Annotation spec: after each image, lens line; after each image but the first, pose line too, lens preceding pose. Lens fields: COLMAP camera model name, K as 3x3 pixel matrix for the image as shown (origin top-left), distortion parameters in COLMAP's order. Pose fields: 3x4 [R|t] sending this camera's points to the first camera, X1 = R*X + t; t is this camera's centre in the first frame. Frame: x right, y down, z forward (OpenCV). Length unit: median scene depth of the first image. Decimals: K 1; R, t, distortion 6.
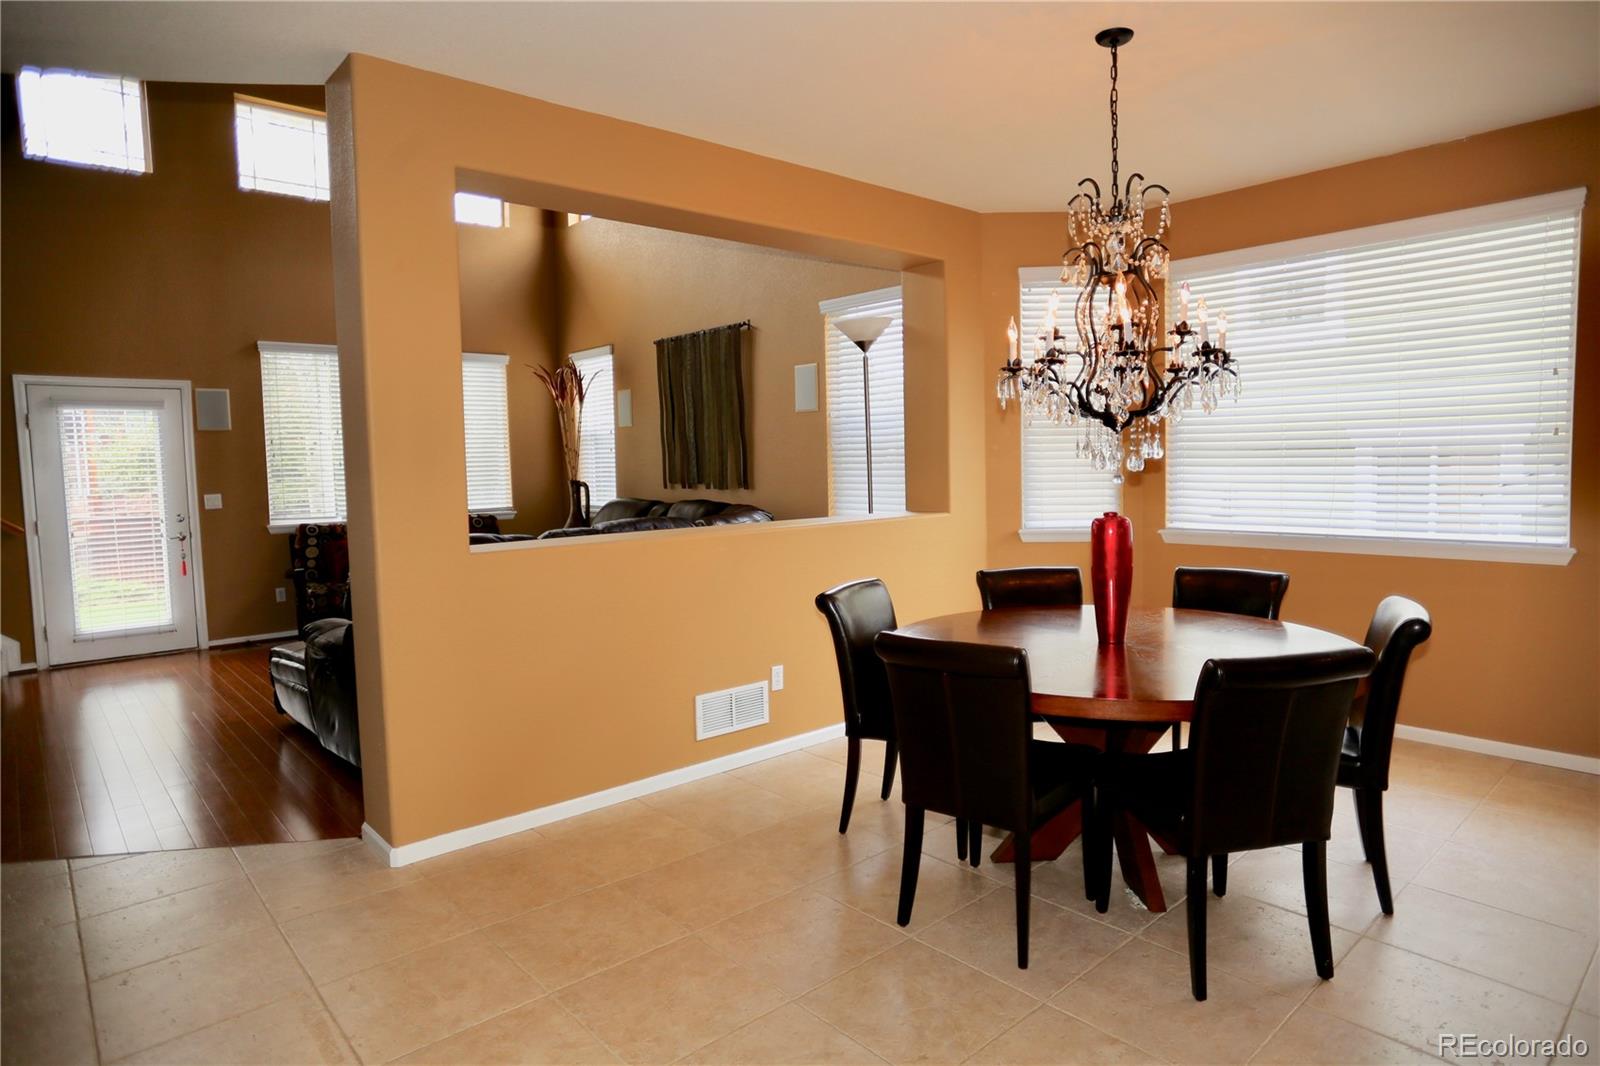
lens RADIAL K [[916.4, 0, 805.0], [0, 916.4, 523.1], [0, 0, 1]] dist [-0.064783, 0.046308]
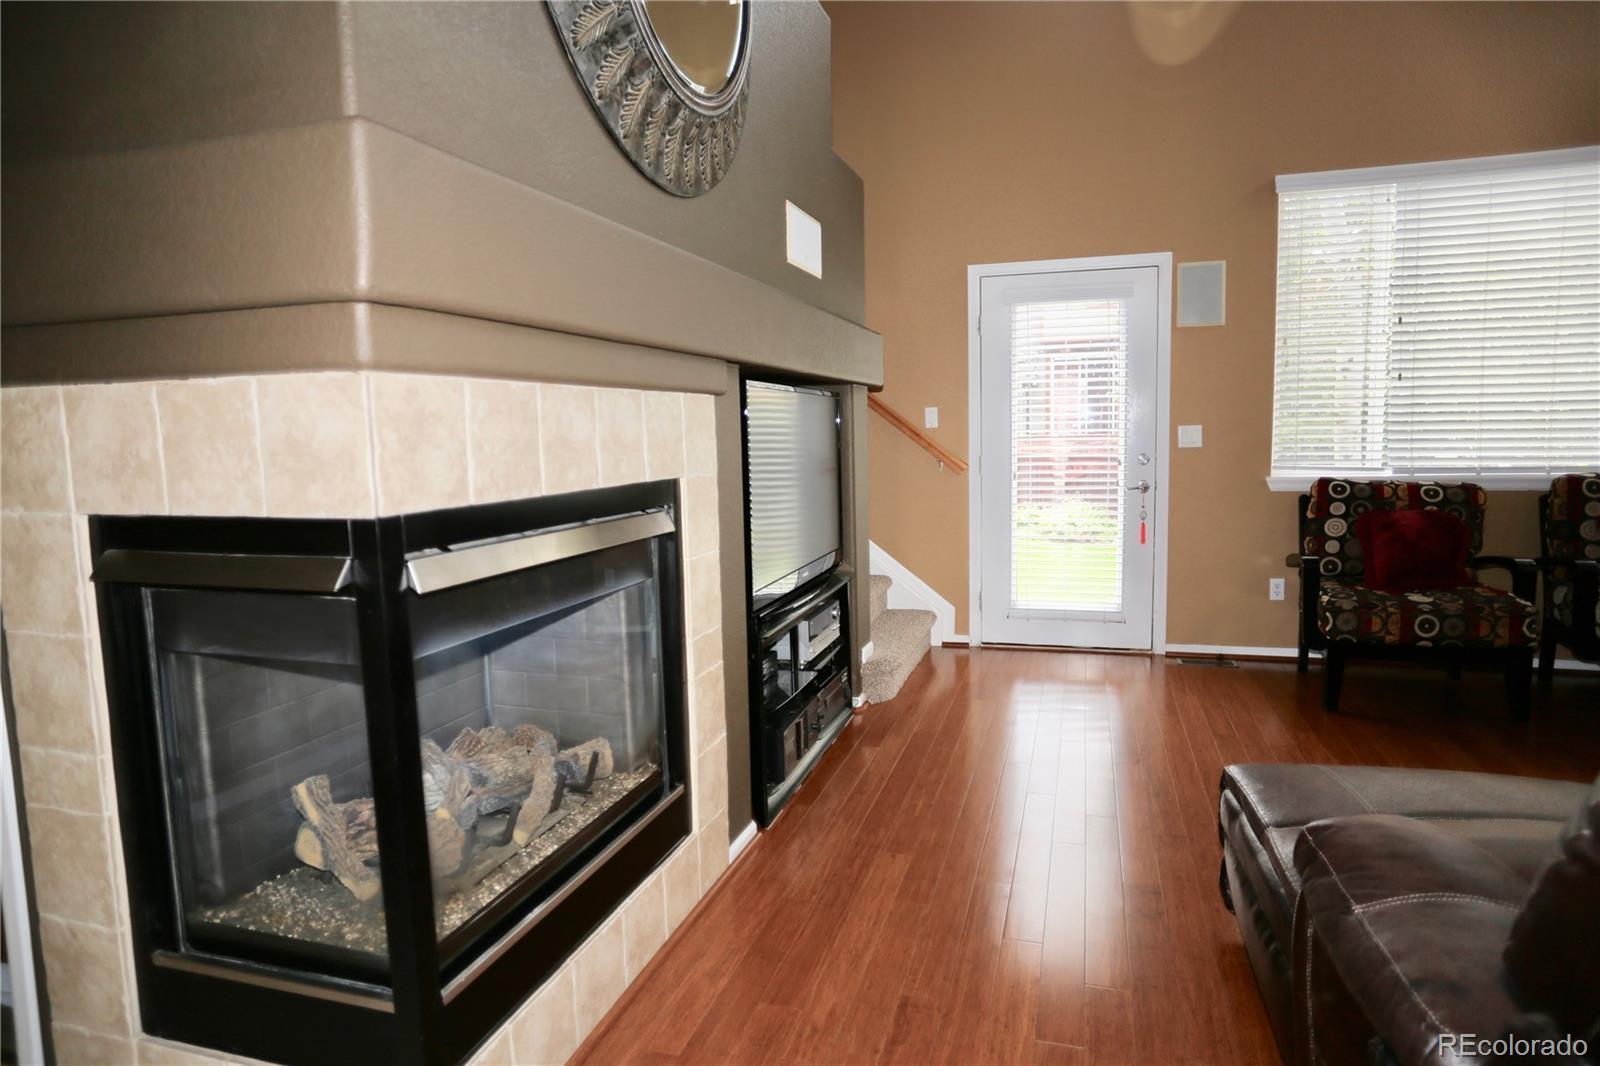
lens RADIAL K [[916.4, 0, 805.0], [0, 916.4, 523.1], [0, 0, 1]] dist [-0.064783, 0.046308]
pose [[0.522923, 0.095734, -0.846987, -0.237911], [-0.048445, 0.995405, 0.082600, -0.001921], [0.851002, -0.002161, 0.525158, 0.411686]]
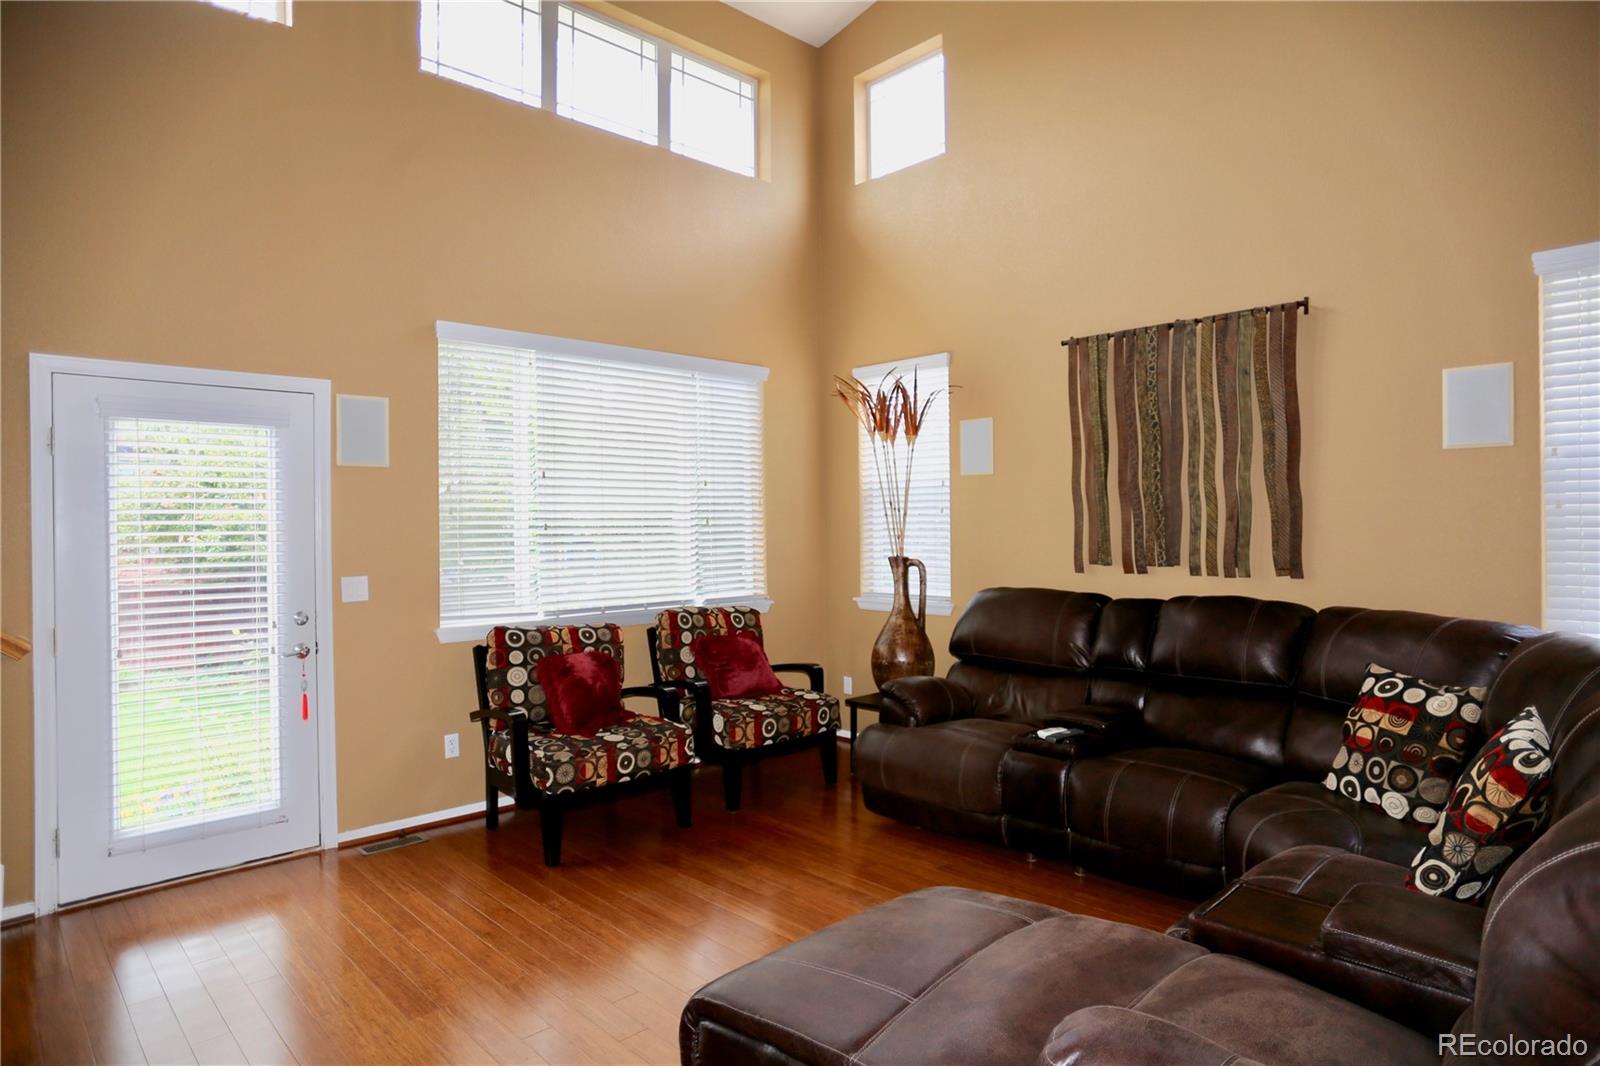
lens RADIAL K [[916.4, 0, 805.0], [0, 916.4, 523.1], [0, 0, 1]] dist [-0.064783, 0.046308]
pose [[0.999193, 0.010677, 0.038732, -0.391610], [-0.007906, 0.997445, -0.070994, -0.027189], [-0.039391, 0.070630, 0.996724, 0.404708]]
